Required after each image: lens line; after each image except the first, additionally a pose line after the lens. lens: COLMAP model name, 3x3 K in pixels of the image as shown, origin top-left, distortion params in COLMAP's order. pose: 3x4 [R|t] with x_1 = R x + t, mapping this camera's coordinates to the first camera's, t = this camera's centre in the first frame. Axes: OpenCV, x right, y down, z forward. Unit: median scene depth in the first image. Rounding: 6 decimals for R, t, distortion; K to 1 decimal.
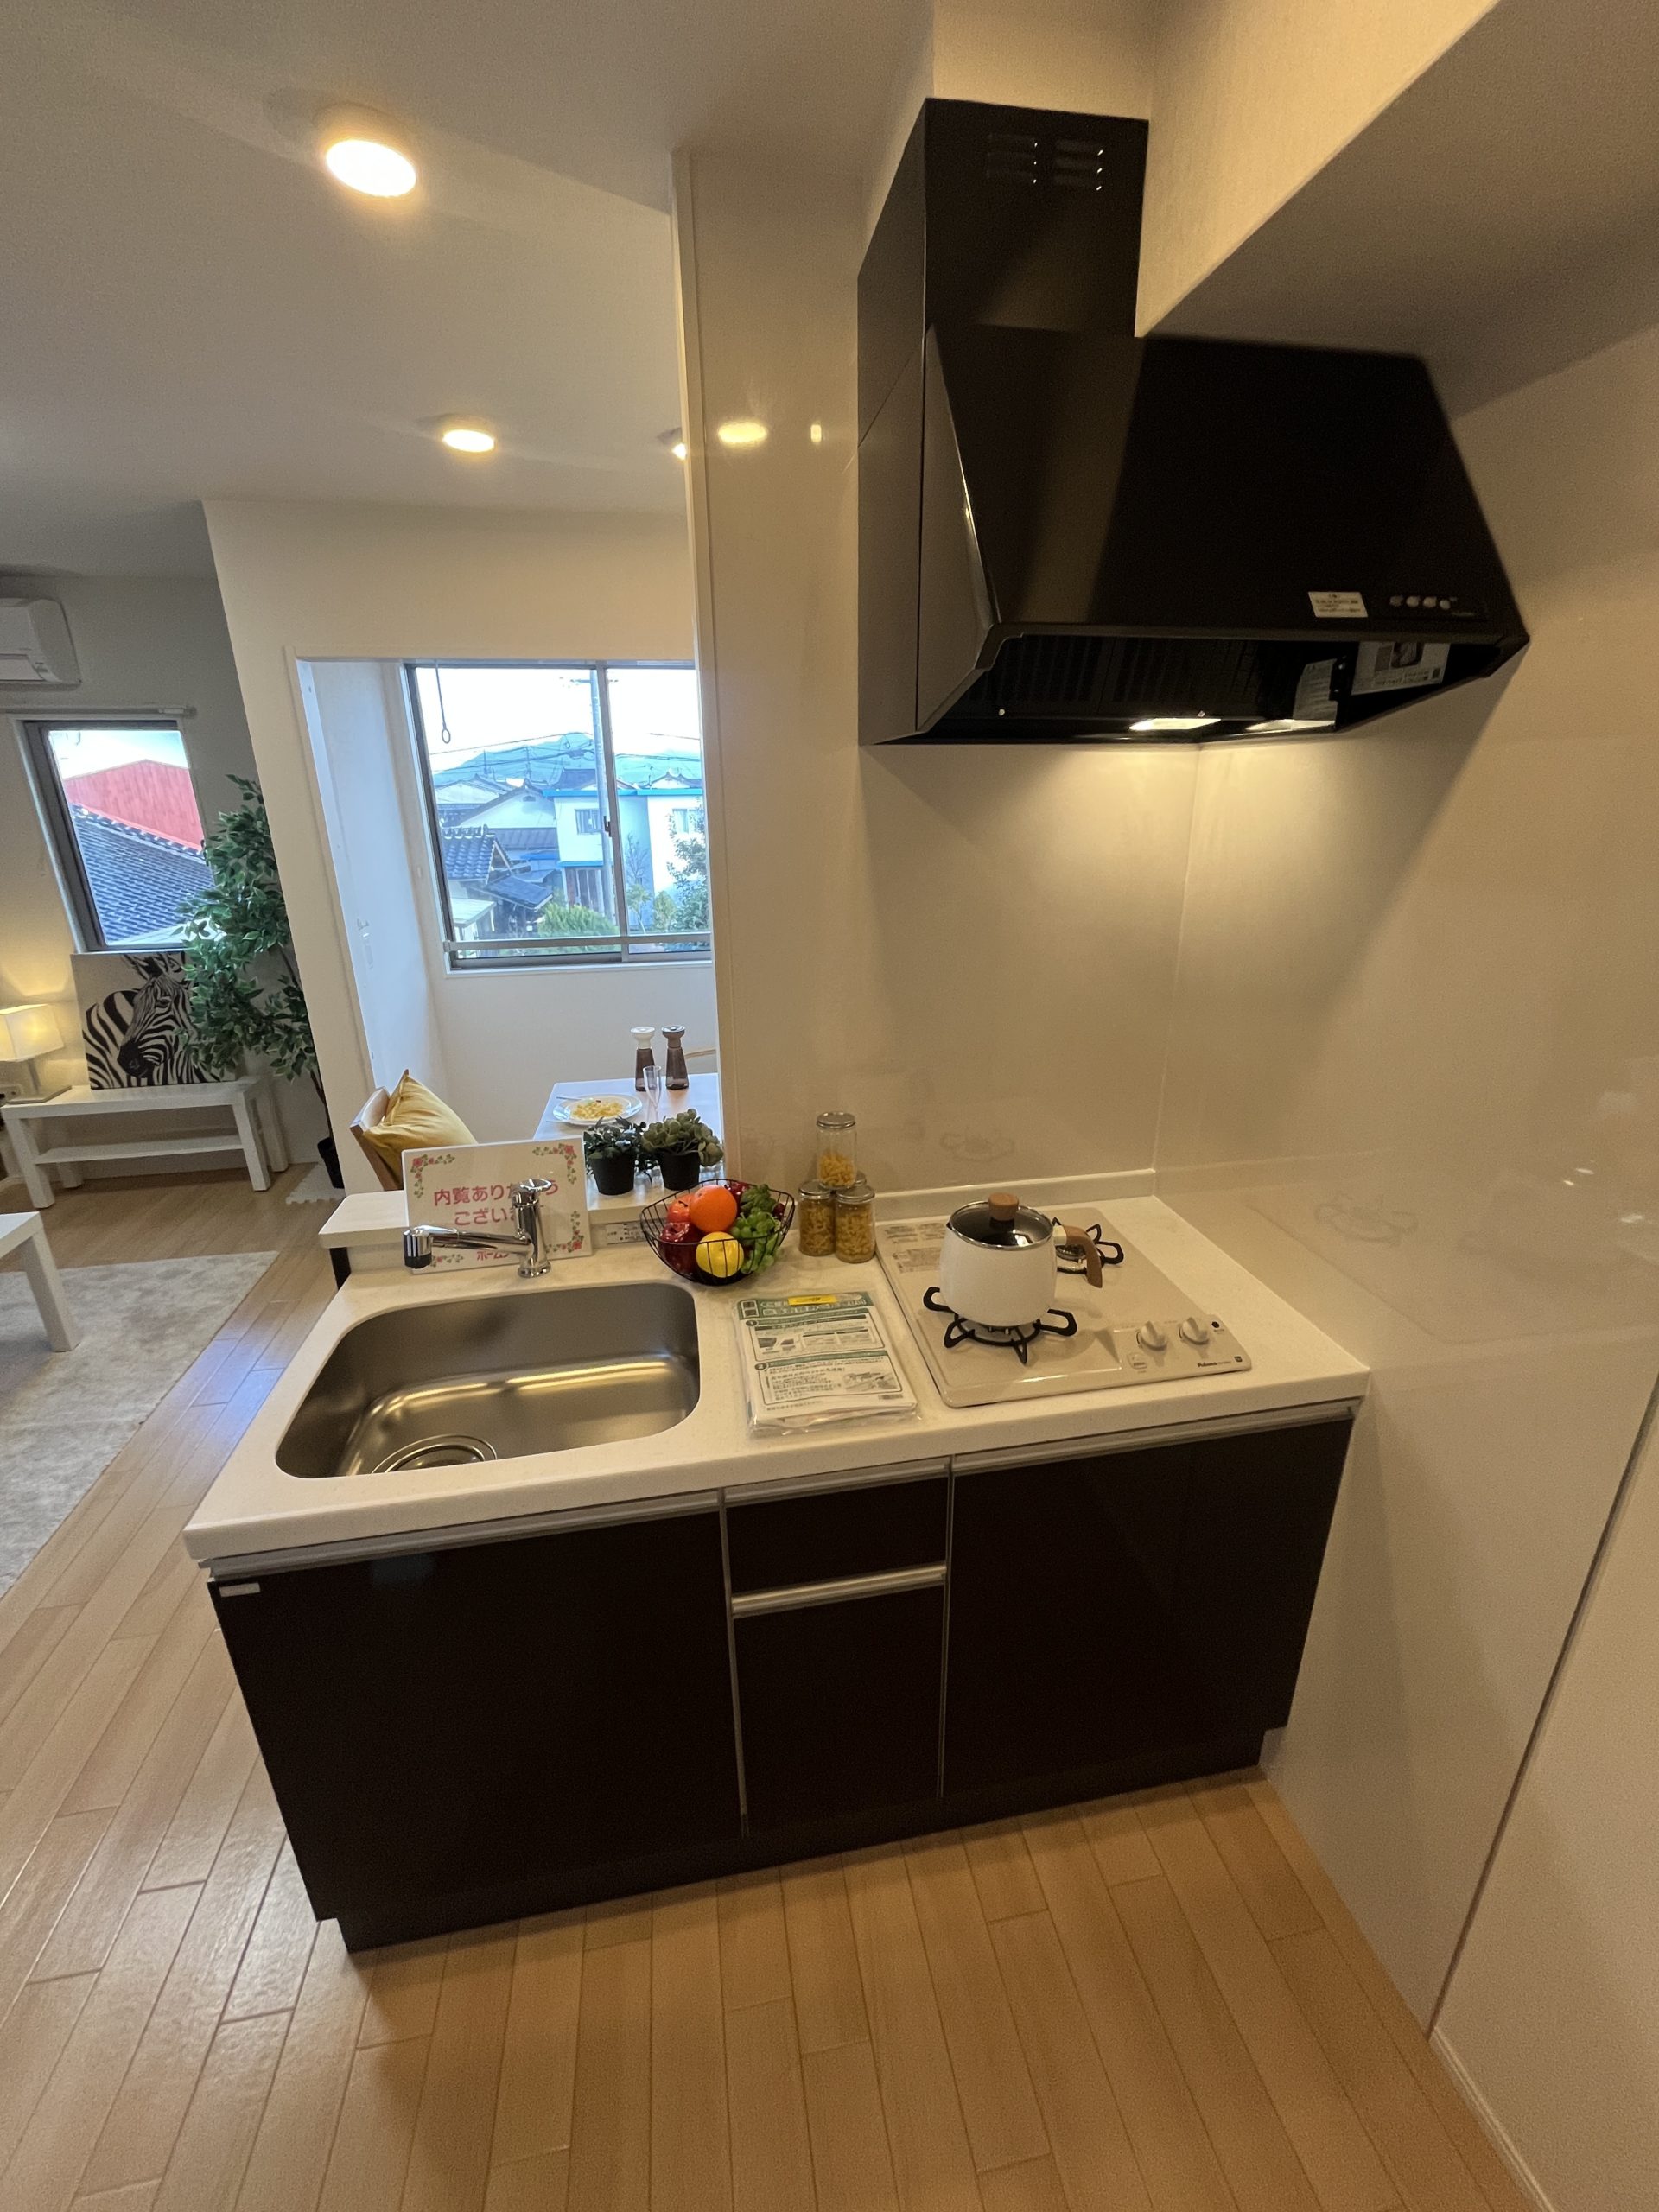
lens RADIAL K [[894.7, 0, 829.3], [0, 894.7, 1108.4], [0, 0, 1]] dist [-0.010283, -0.000532]
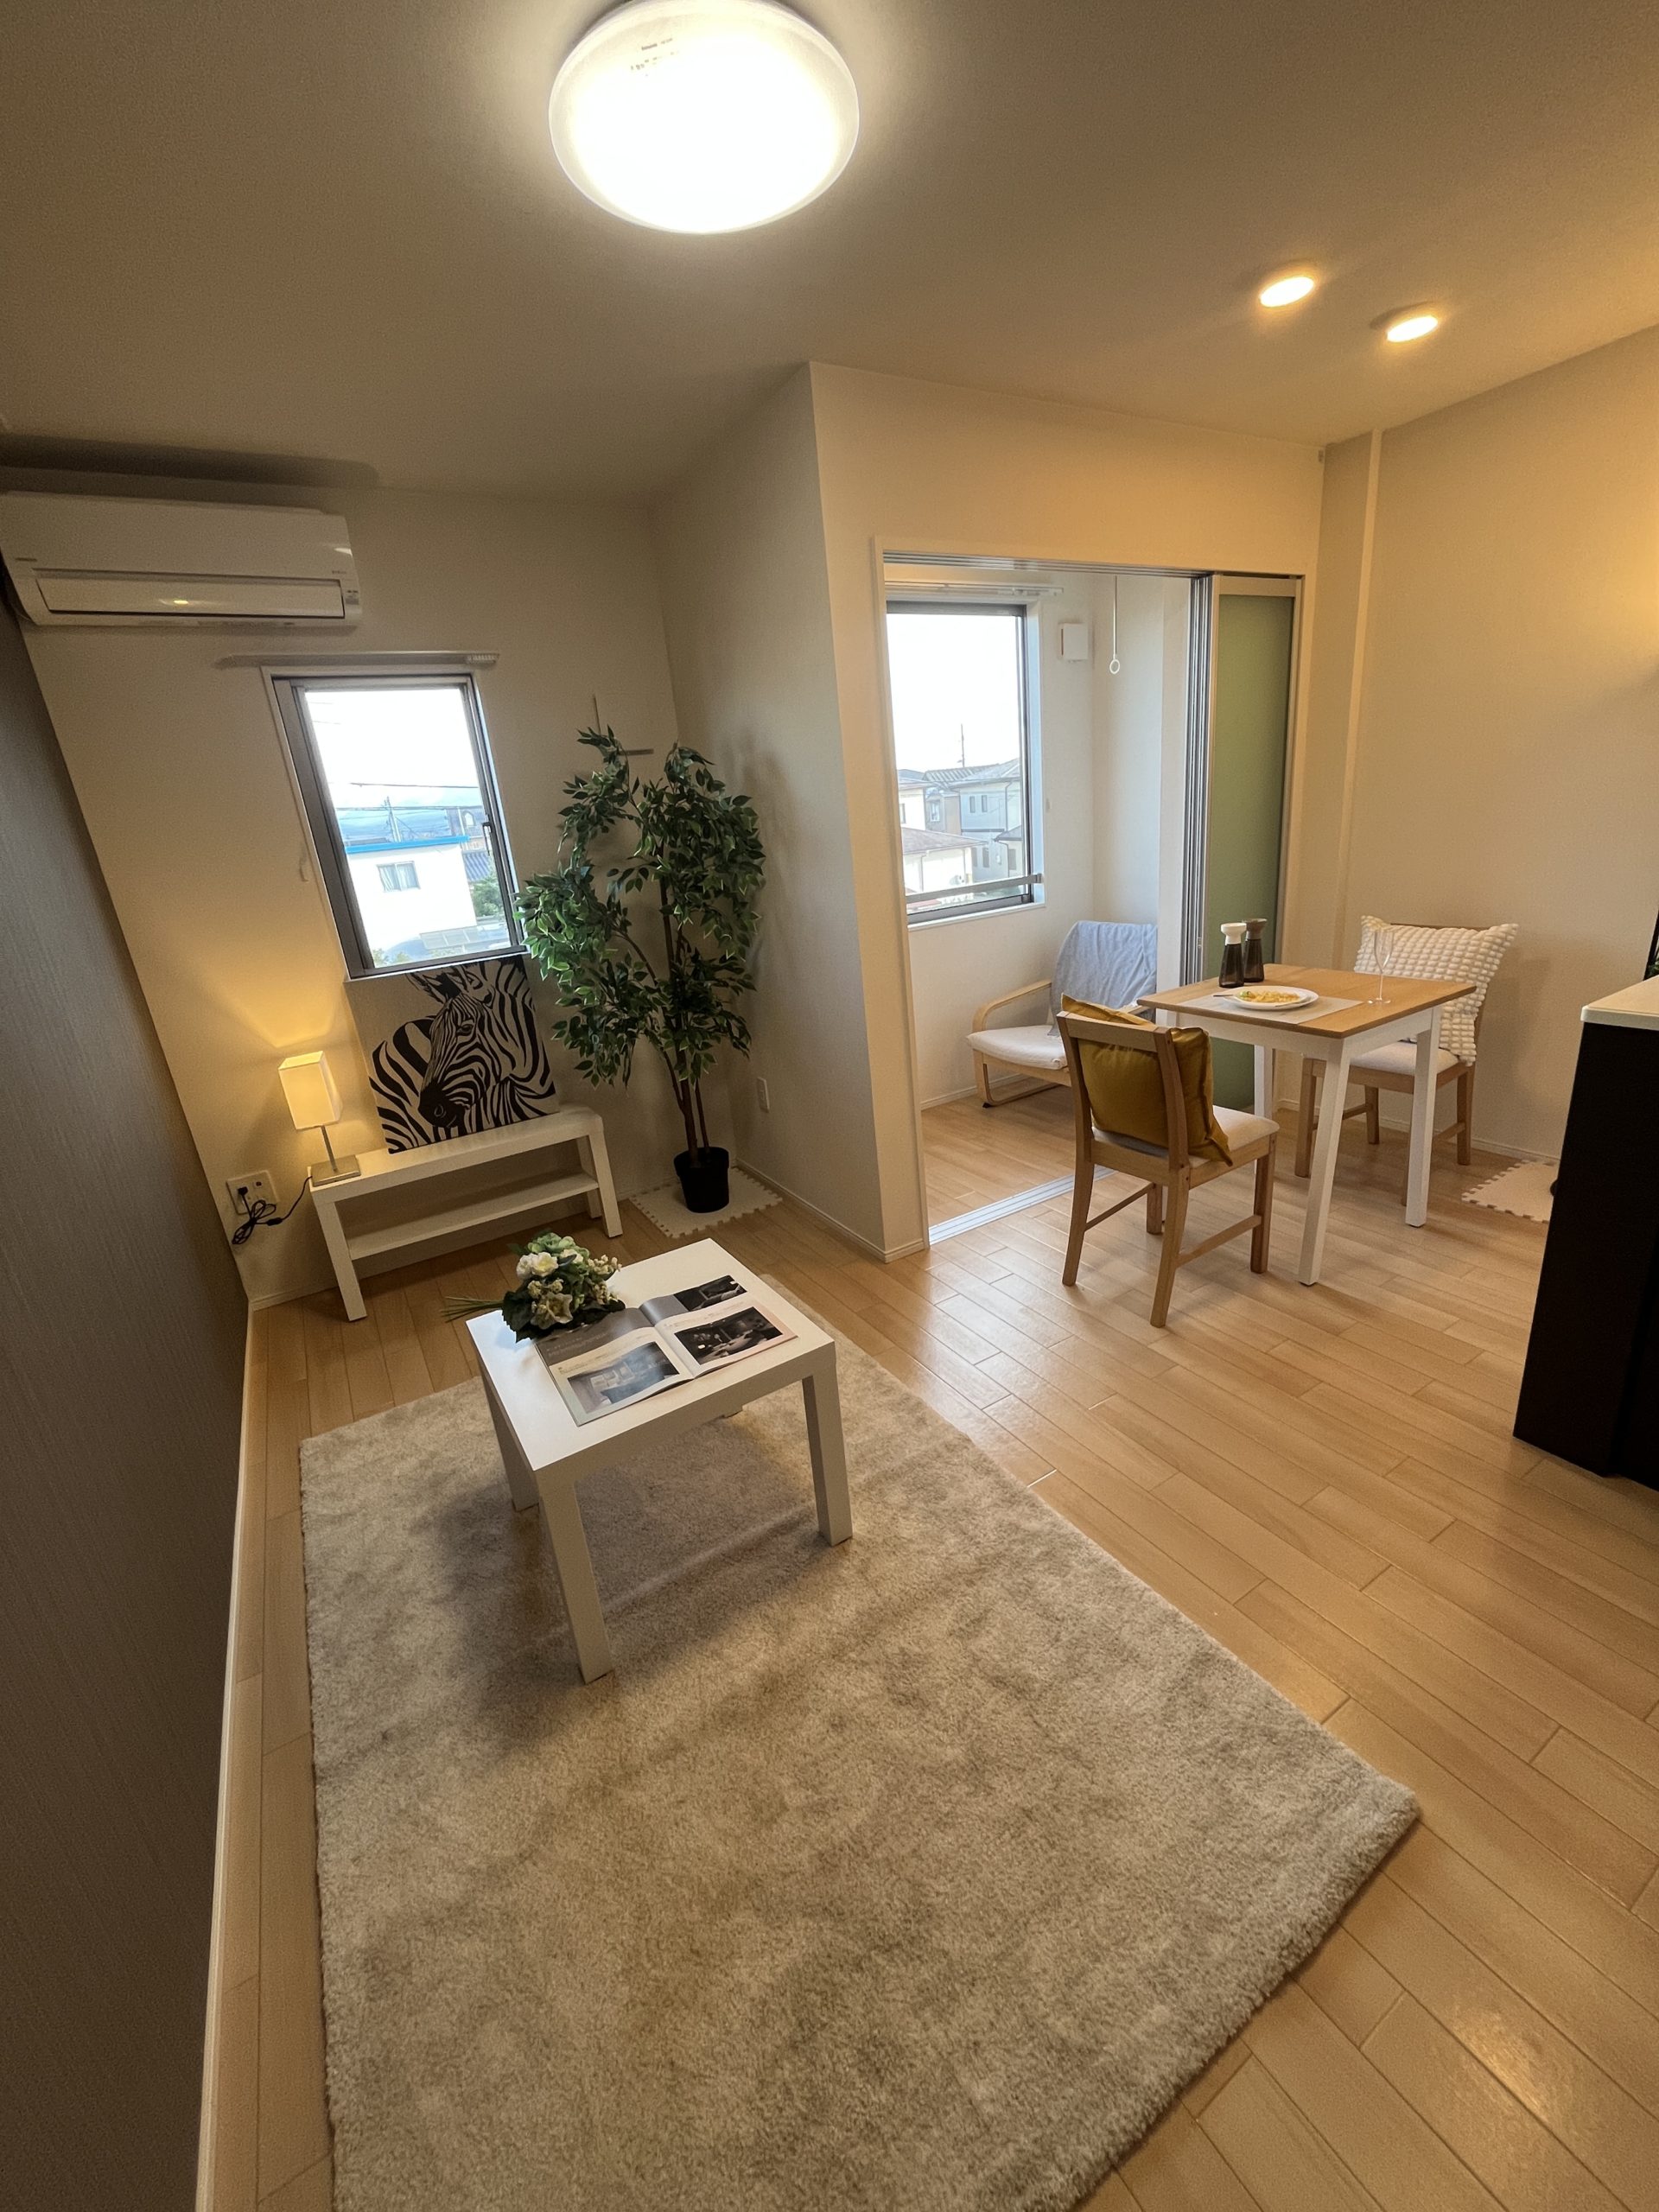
lens RADIAL K [[894.7, 0, 842.9], [0, 894.7, 1096.0], [0, 0, 1]] dist [-0.010283, -0.000532]
pose [[0.921302, -0.180403, 0.344466, -0.727100], [0.195713, 0.980611, -0.009886, 0.014048], [-0.336004, 0.076524, 0.938747, 0.143088]]
